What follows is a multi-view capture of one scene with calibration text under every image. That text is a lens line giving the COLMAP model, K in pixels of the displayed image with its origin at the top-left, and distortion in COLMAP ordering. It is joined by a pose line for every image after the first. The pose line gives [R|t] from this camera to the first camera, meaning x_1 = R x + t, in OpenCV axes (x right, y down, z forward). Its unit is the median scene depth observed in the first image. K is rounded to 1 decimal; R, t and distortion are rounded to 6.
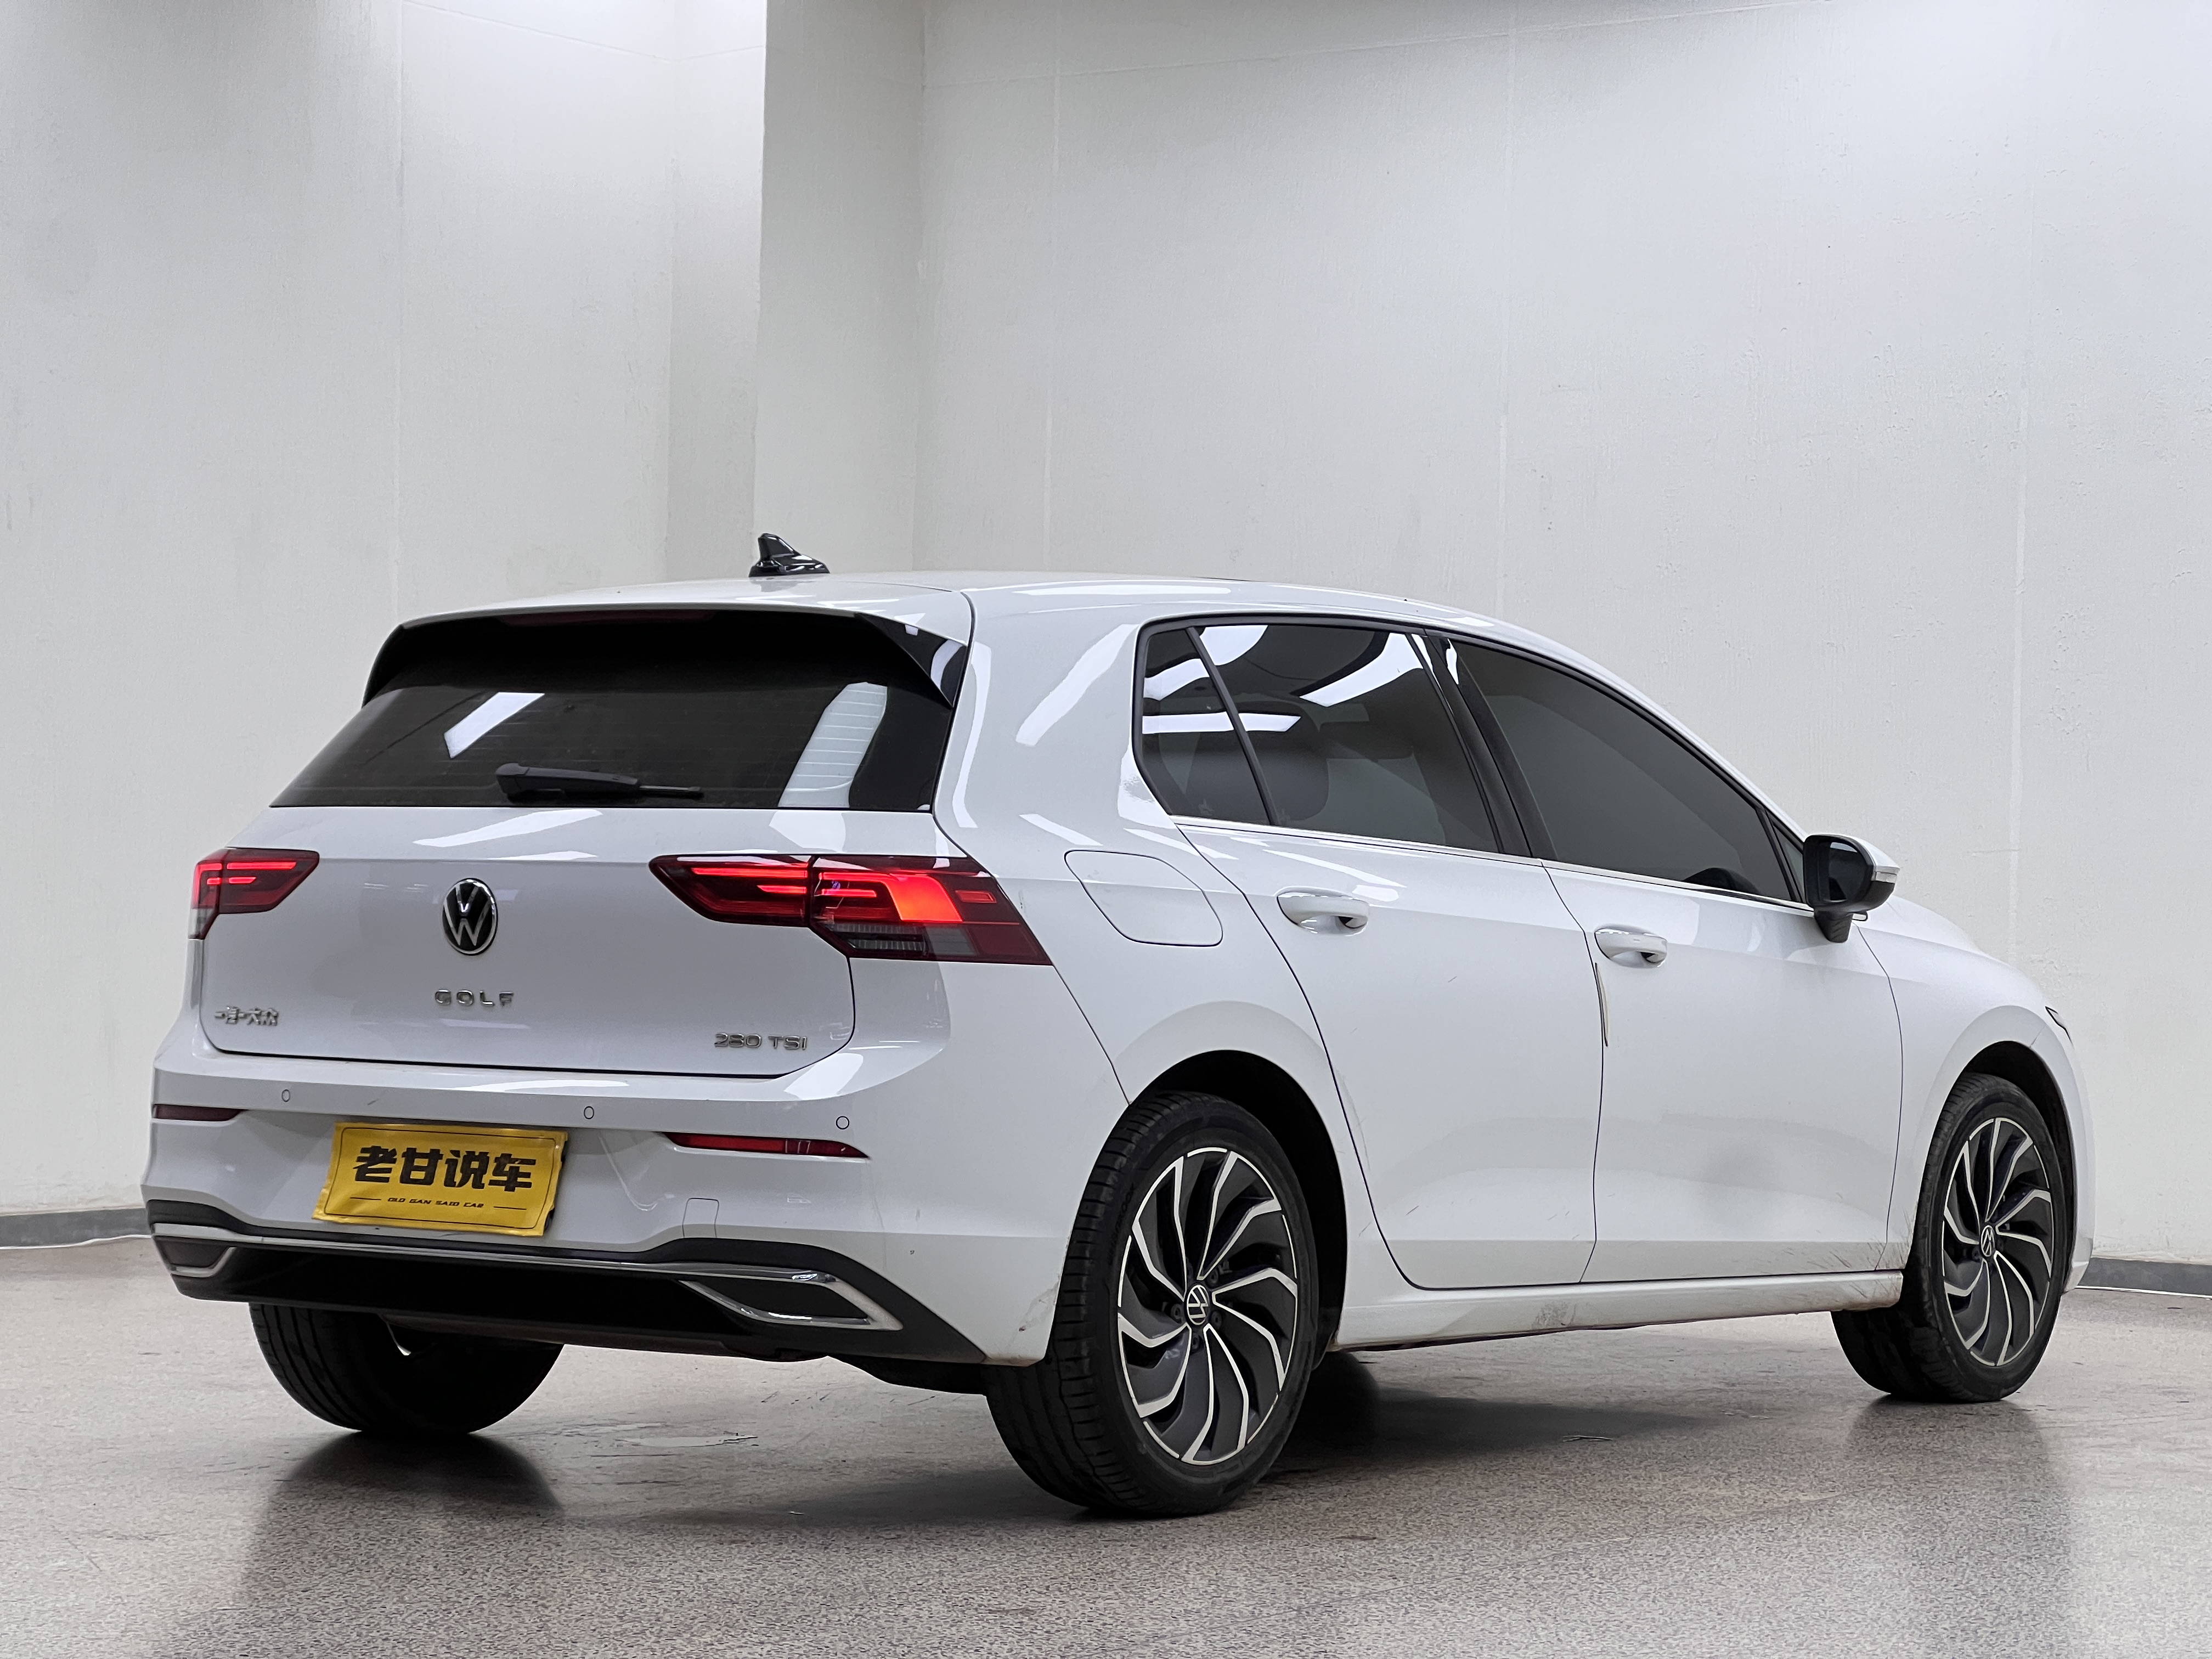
lens RADIAL K [[4955.5, 0, 1102.9], [0, 4955.5, 835.9], [0, 0, 1]] dist [0.115271, 0.000000]
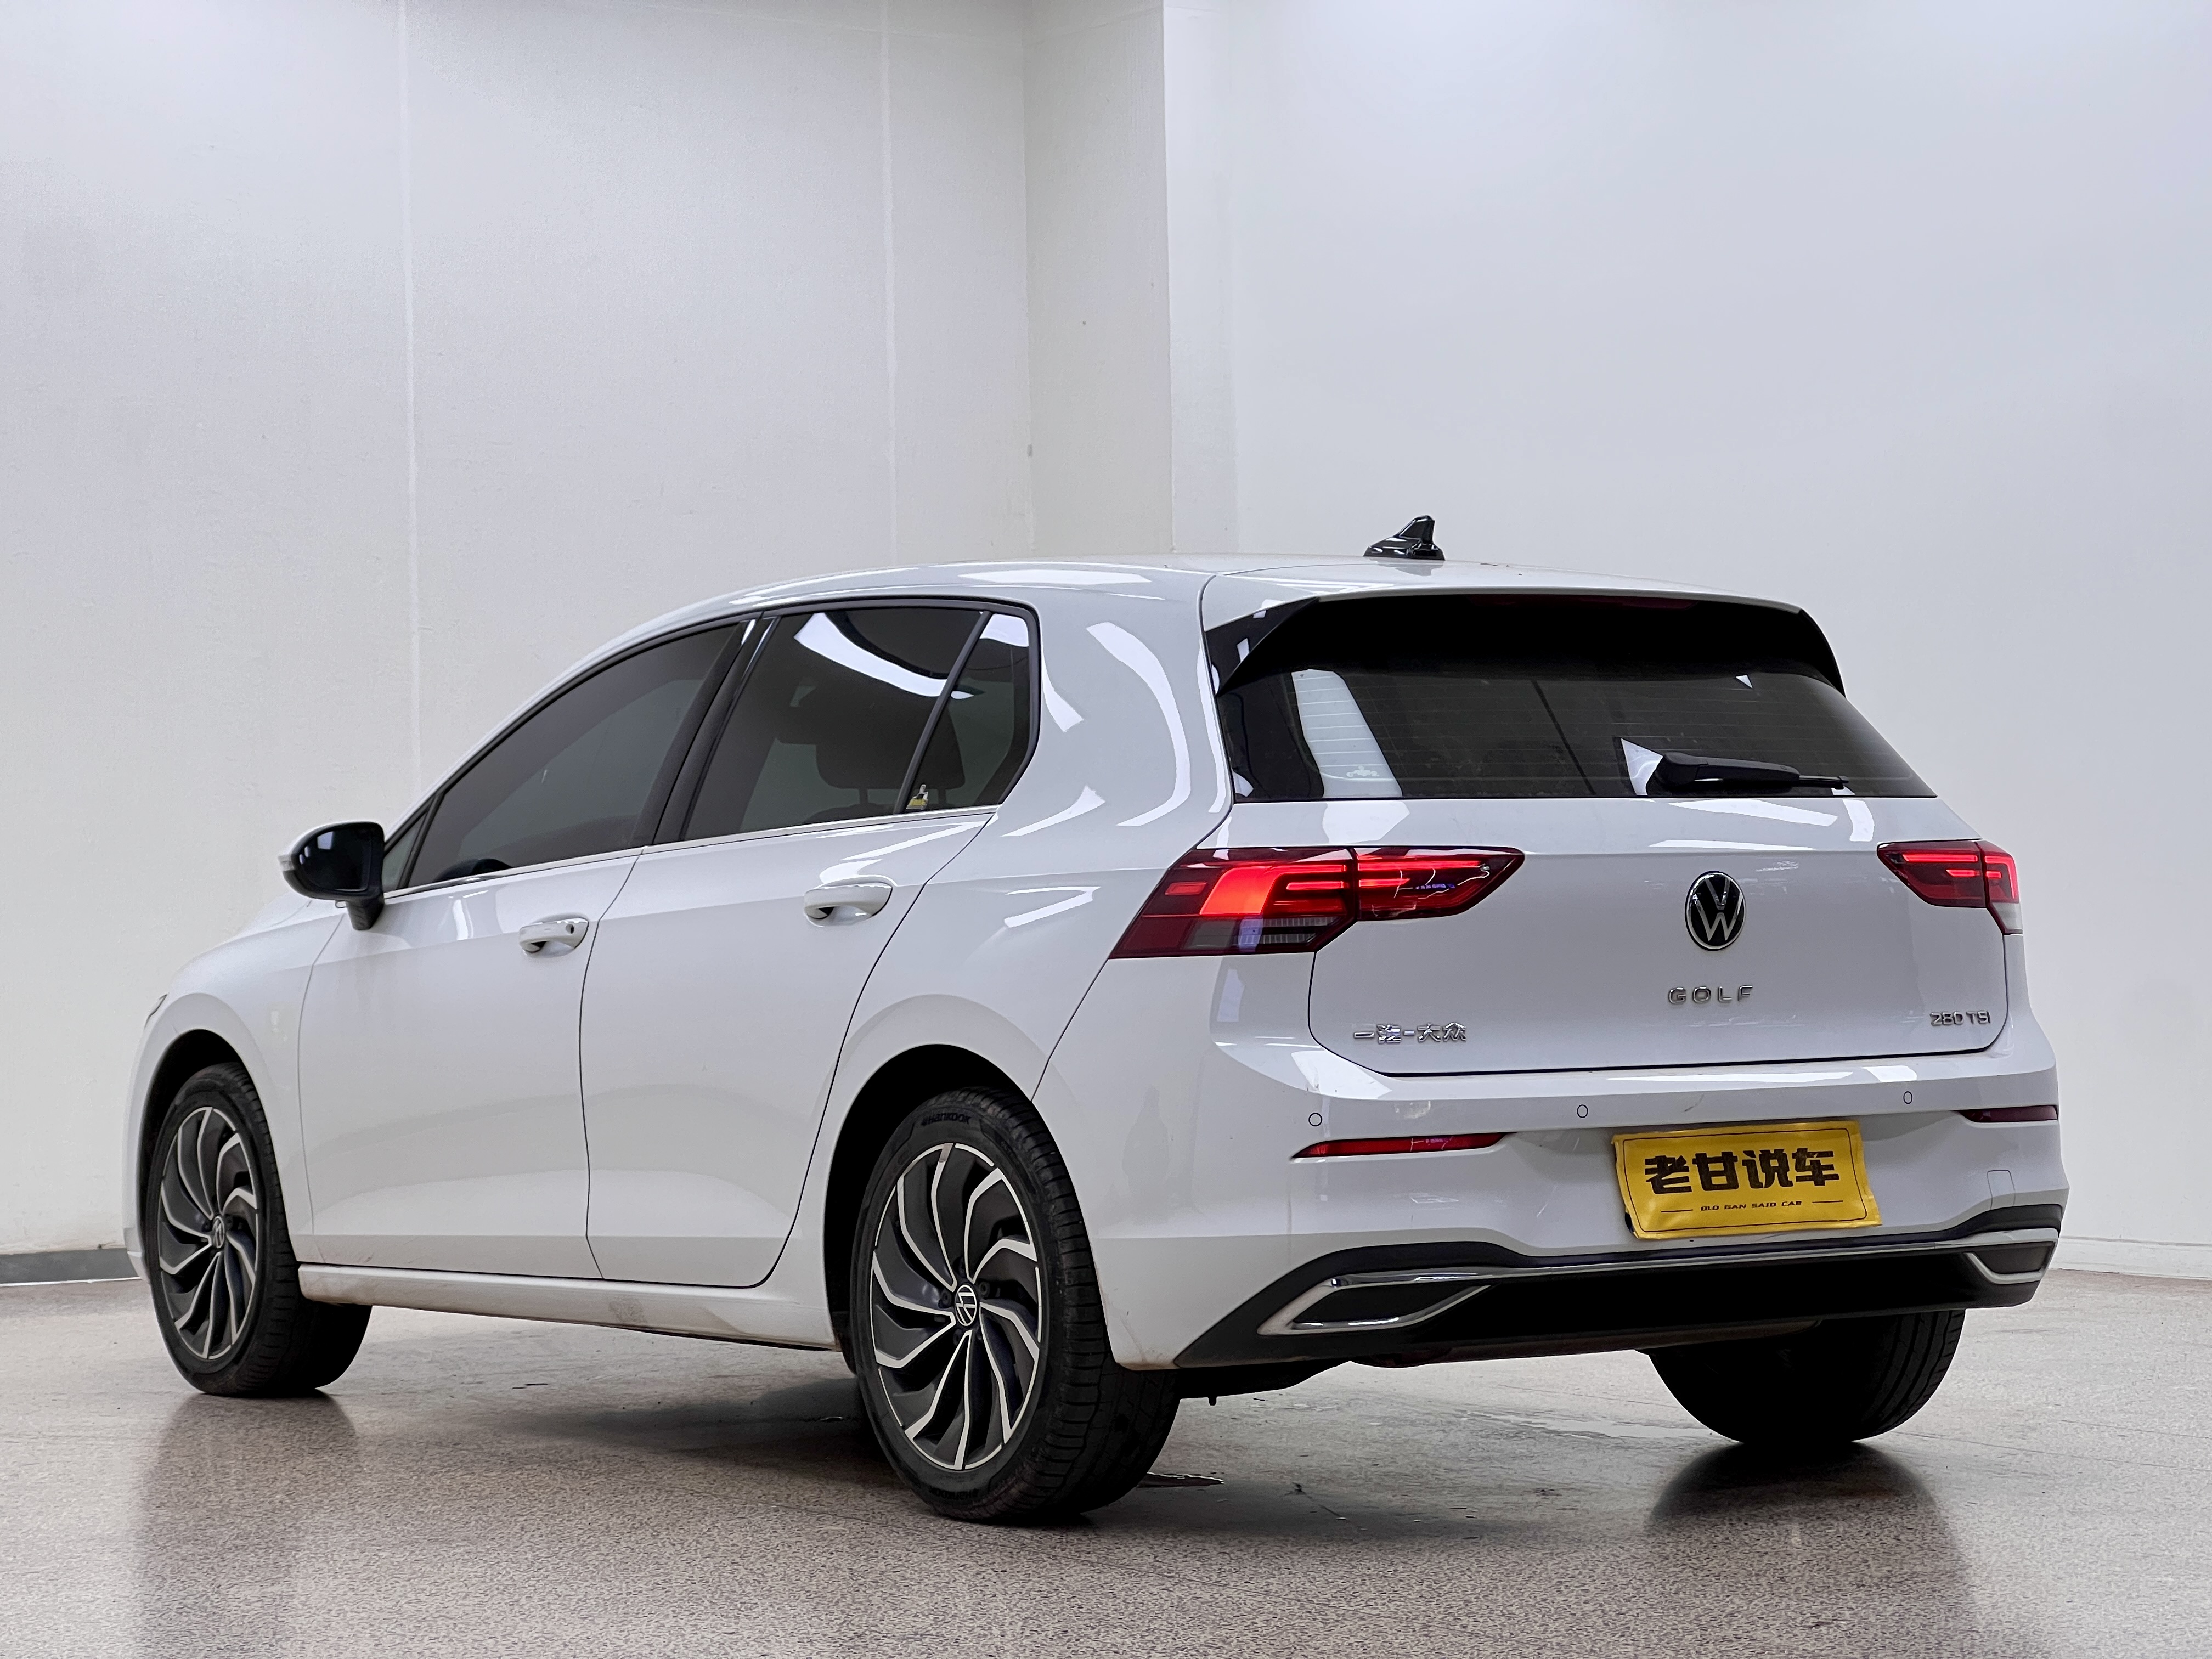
lens RADIAL K [[4955.5, 0, 1083.4], [0, 4955.5, 818.3], [0, 0, 1]] dist [0.115271, 0.000000]
pose [[0.358774, -0.013060, 0.933333, -1.079979], [0.012225, 0.999882, 0.009292, -0.012422], [-0.933345, 0.008076, 0.358891, 0.768147]]
